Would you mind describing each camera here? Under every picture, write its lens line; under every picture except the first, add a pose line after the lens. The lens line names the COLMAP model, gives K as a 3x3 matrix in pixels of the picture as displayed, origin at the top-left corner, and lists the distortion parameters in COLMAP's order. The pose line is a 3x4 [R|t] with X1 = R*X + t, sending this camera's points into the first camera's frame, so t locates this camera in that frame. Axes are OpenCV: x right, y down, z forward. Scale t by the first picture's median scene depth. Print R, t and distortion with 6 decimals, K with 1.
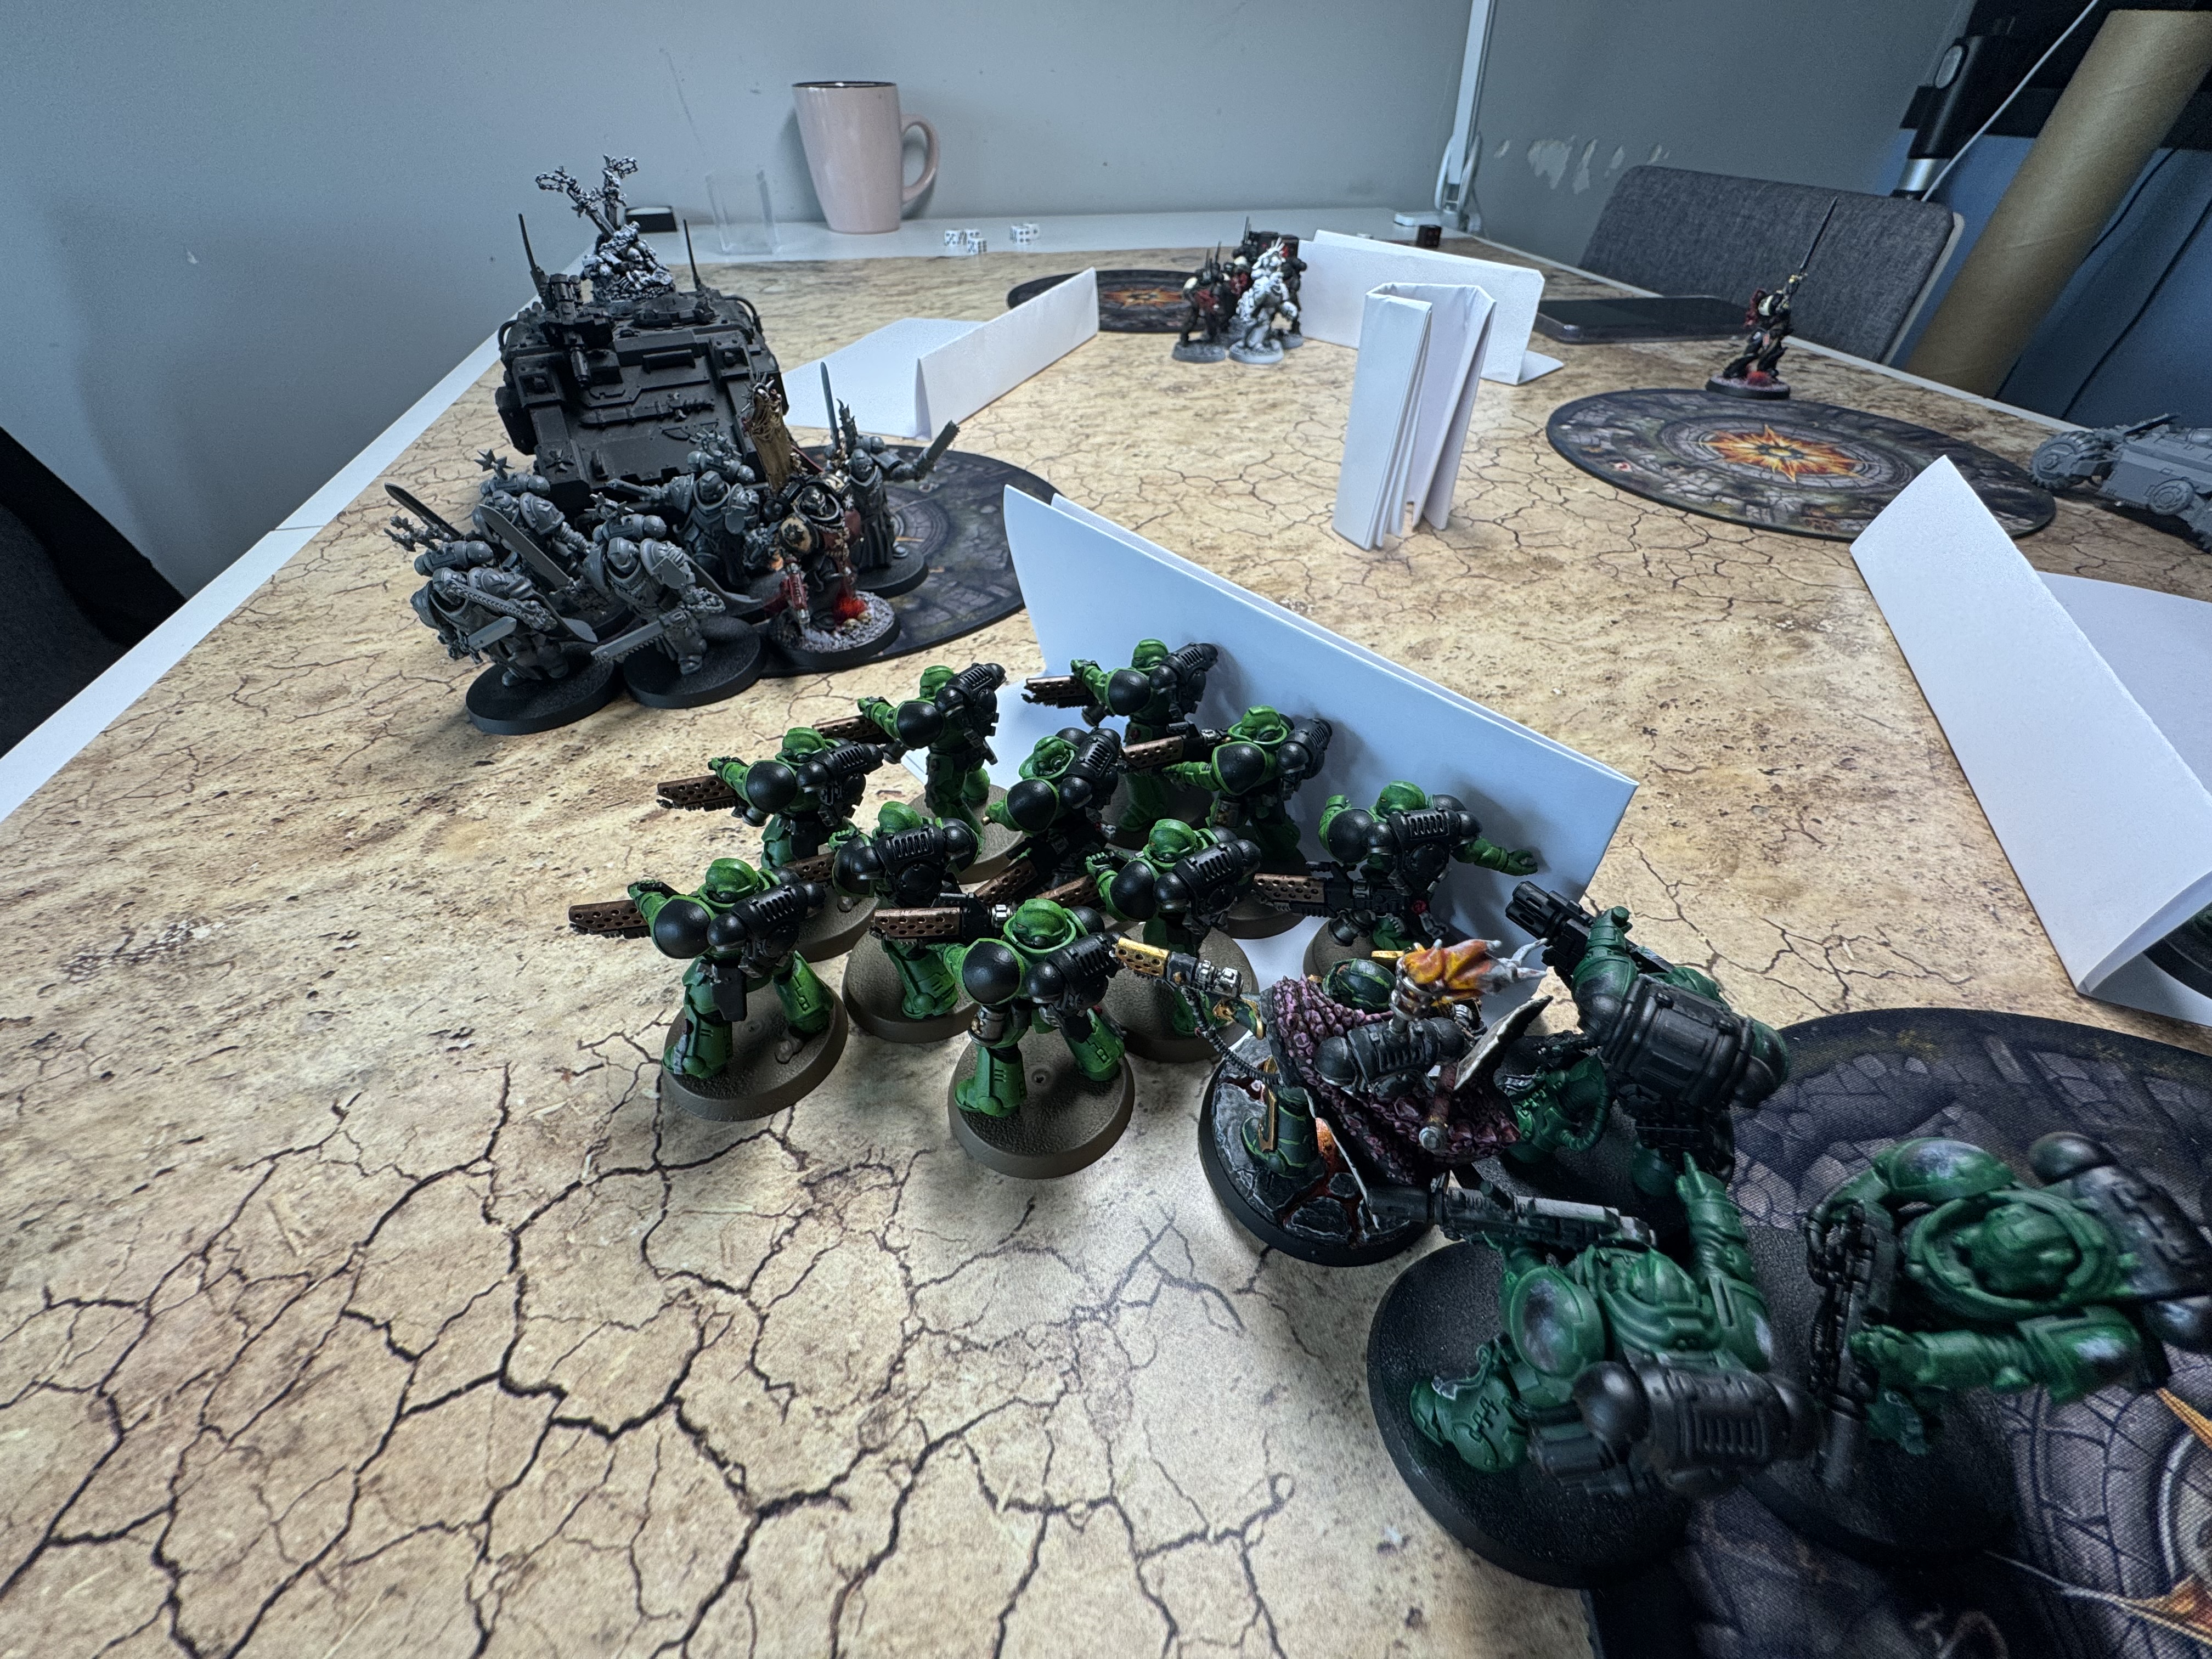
lens RADIAL K [[890.5, 0, 1109.0], [0, 890.5, 826.6], [0, 0, 1]] dist [-0.001687, -0.000721]
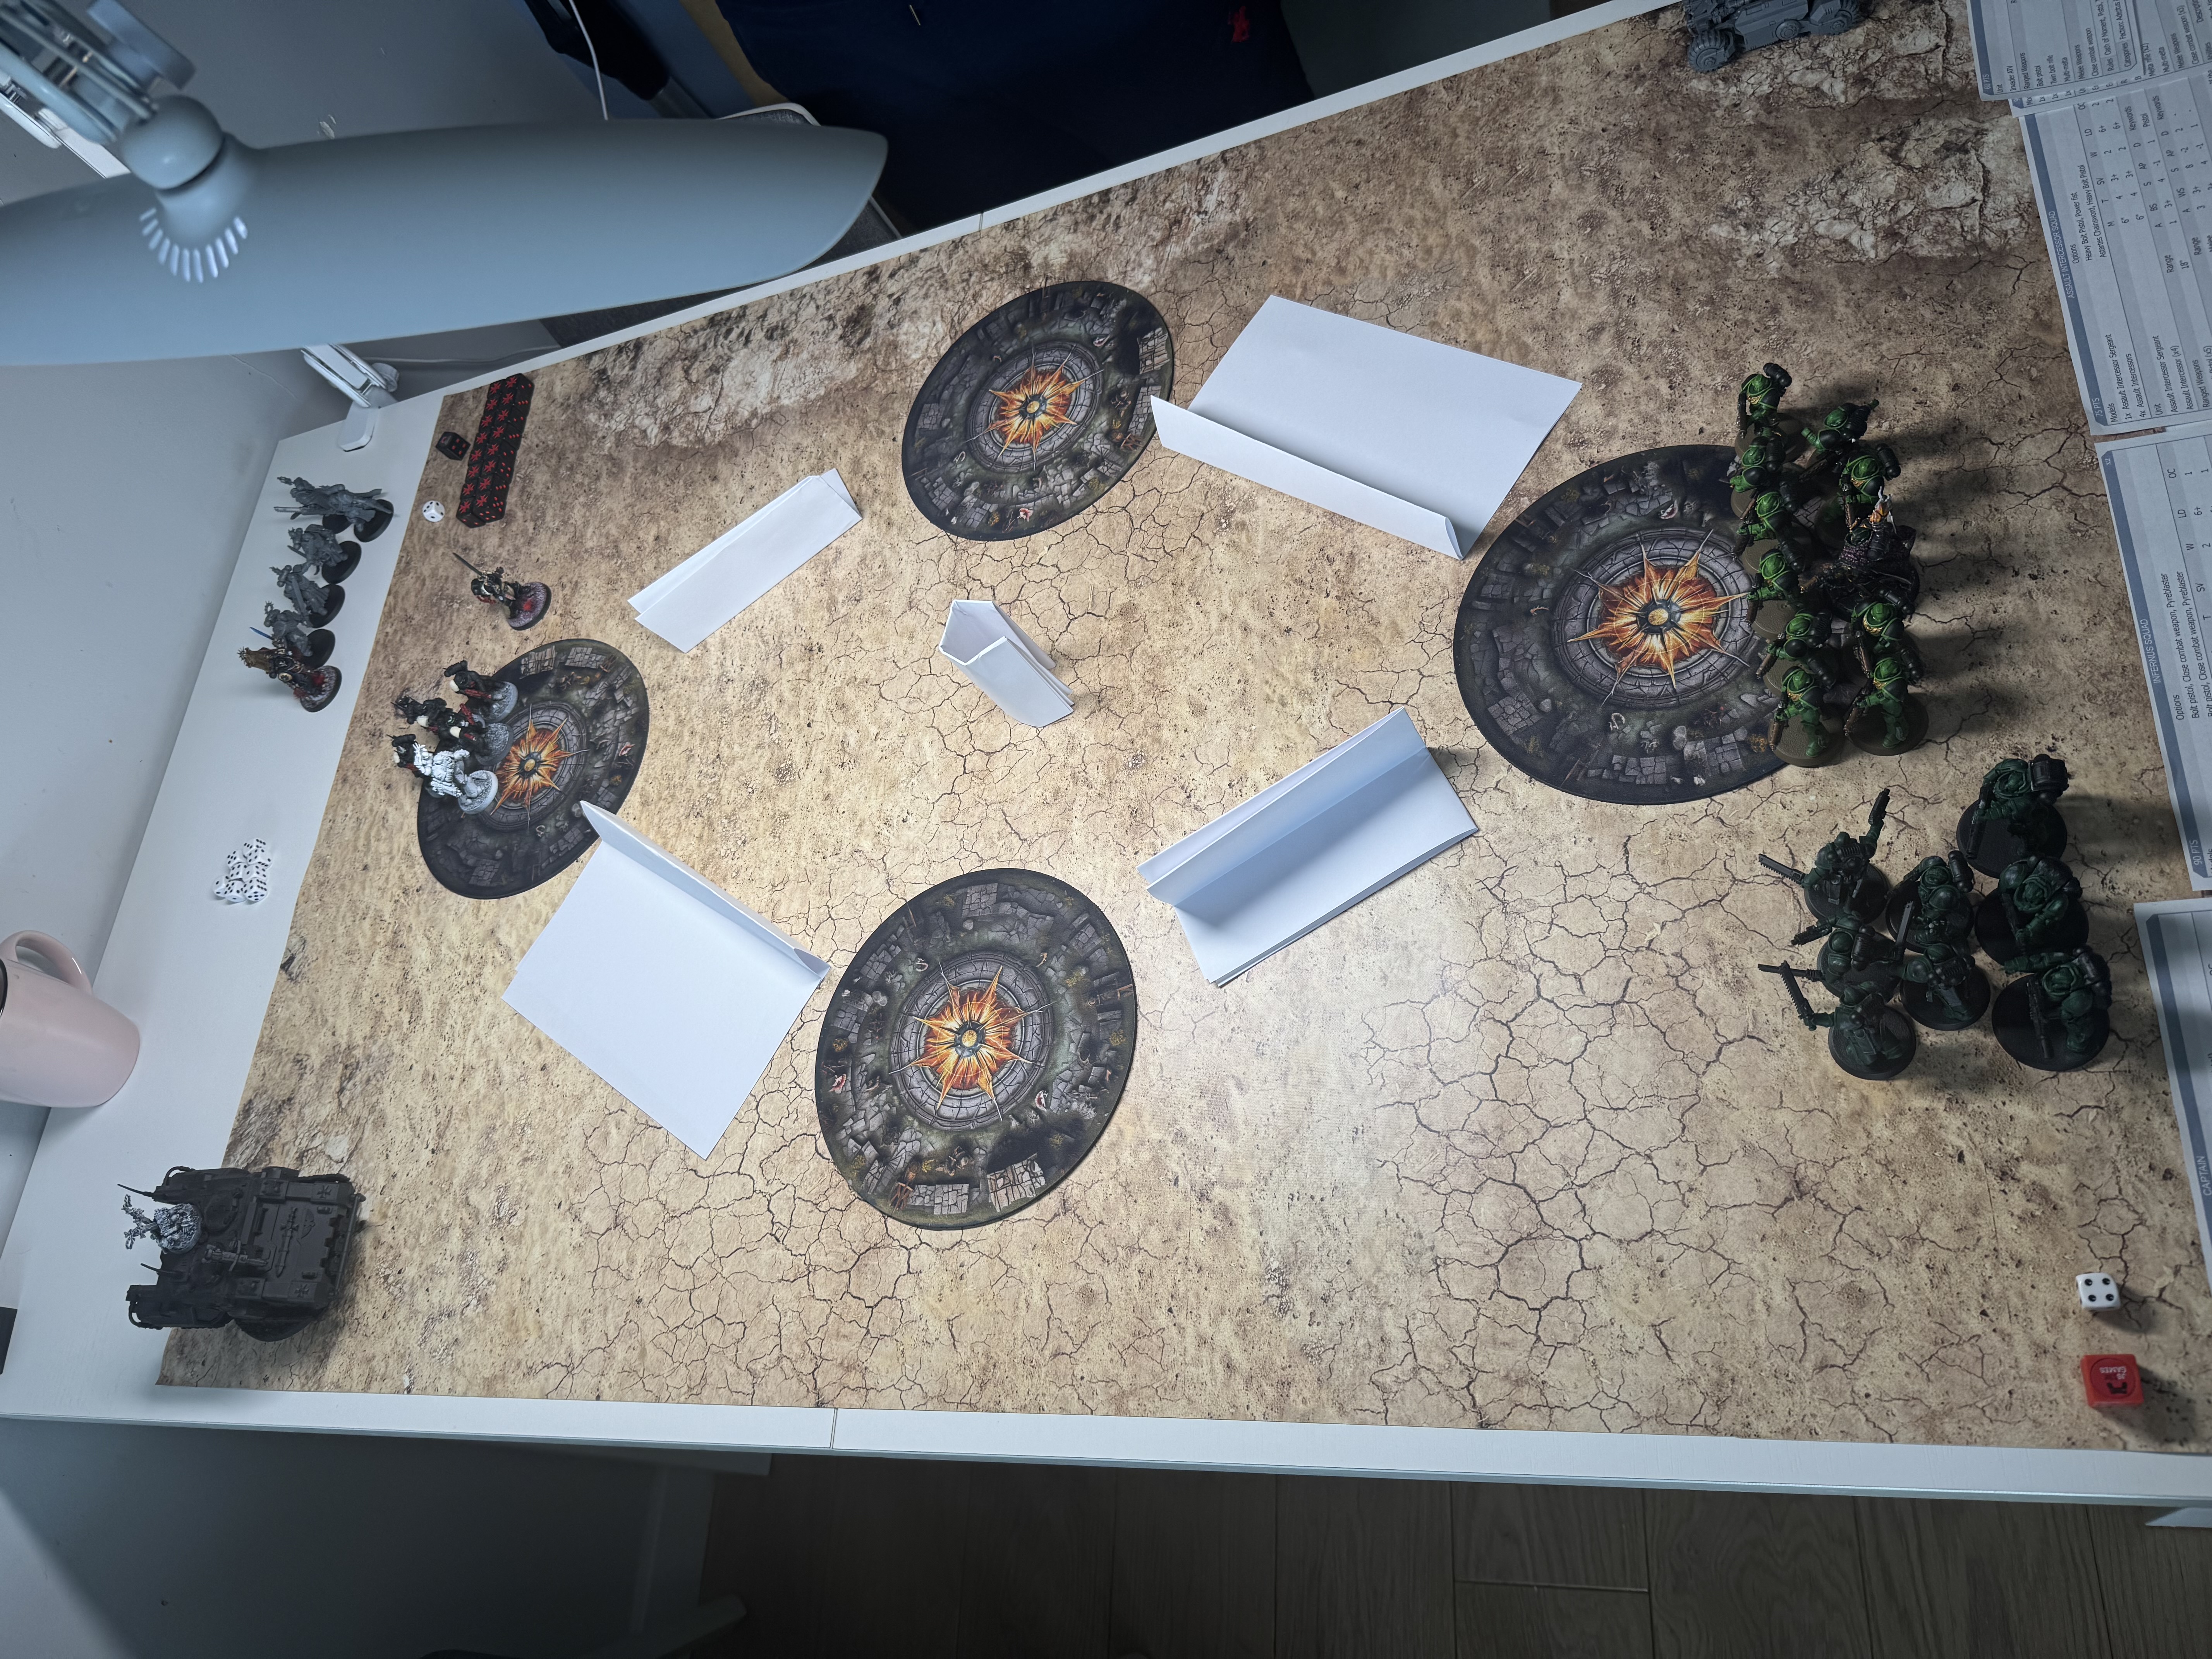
lens RADIAL K [[1559.2, 0, 1106.9], [0, 1559.2, 823.9], [0, 0, 1]] dist [0.164506, -0.337932]
pose [[0.259114, -0.915996, 0.306285, -1.719994], [0.892310, 0.348398, 0.287057, -2.303811], [-0.369652, 0.198921, 0.907628, -3.444143]]
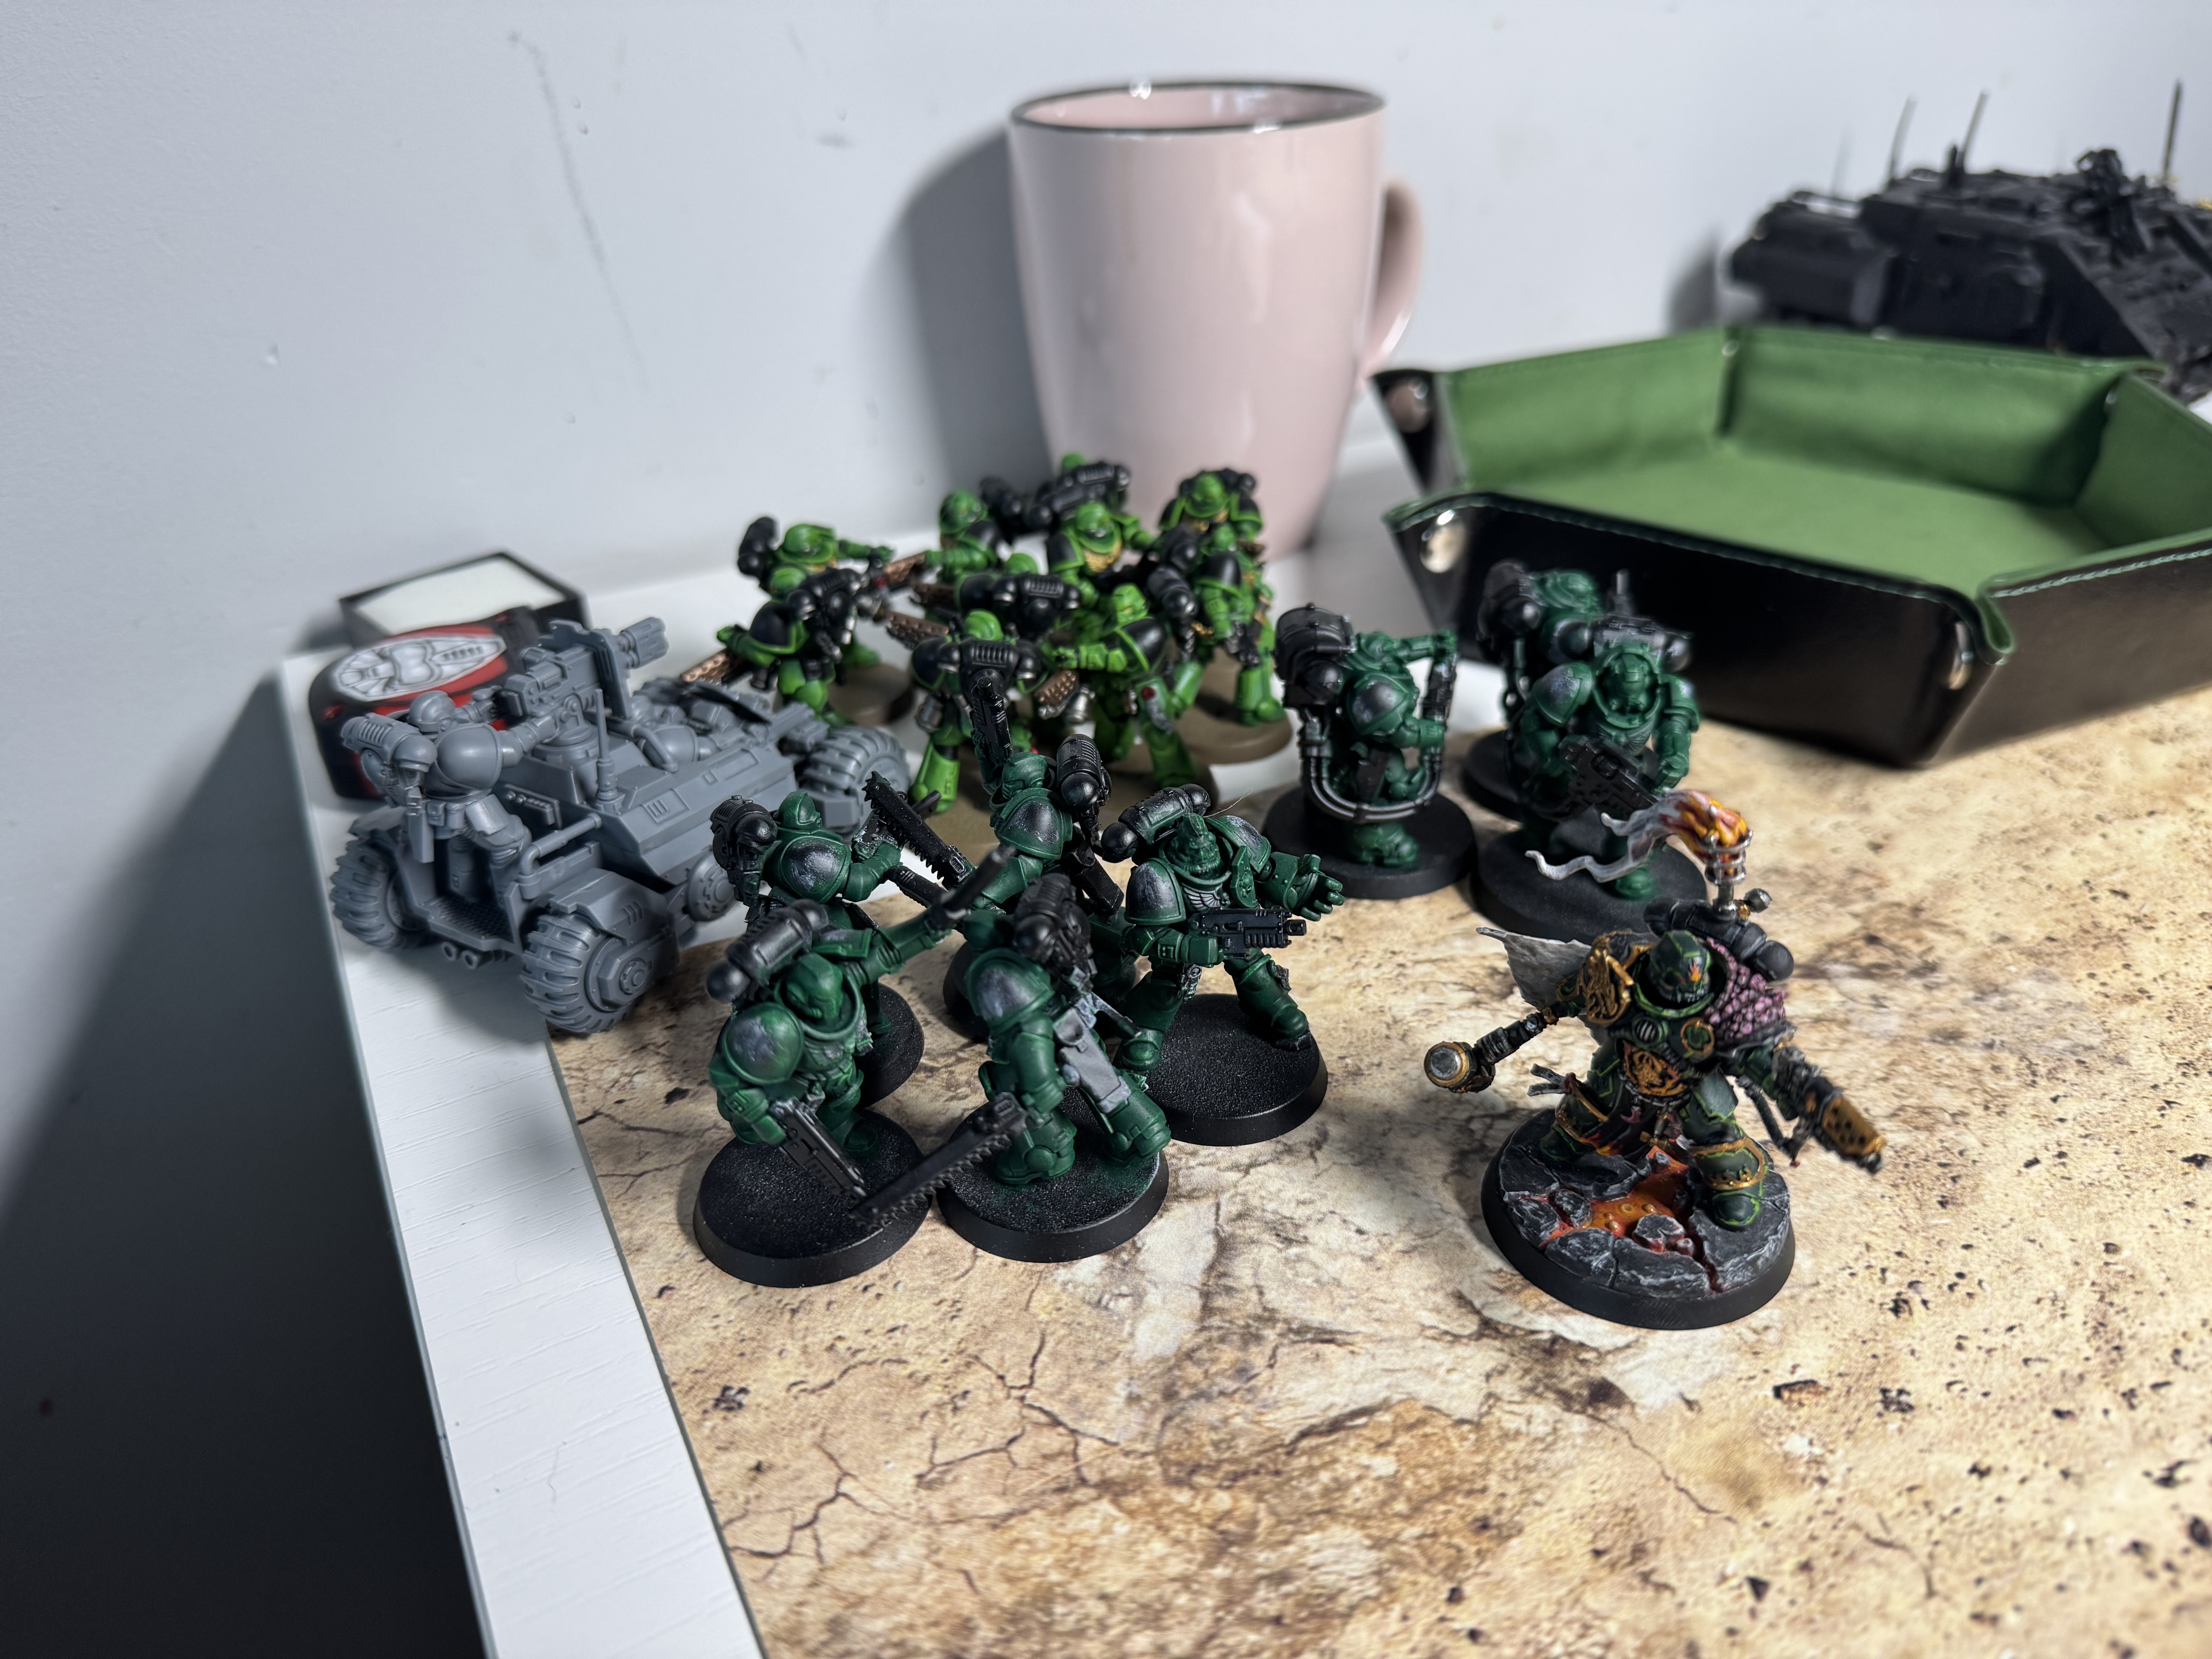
lens RADIAL K [[1623.9, 0, 1101.4], [0, 1623.9, 823.1], [0, 0, 1]] dist [-0.024001, -0.008402]
pose [[0.970304, -0.148139, 0.191221, -2.649876], [0.182908, 0.966650, -0.179257, -2.903386], [-0.158289, 0.208909, 0.965040, 3.082966]]
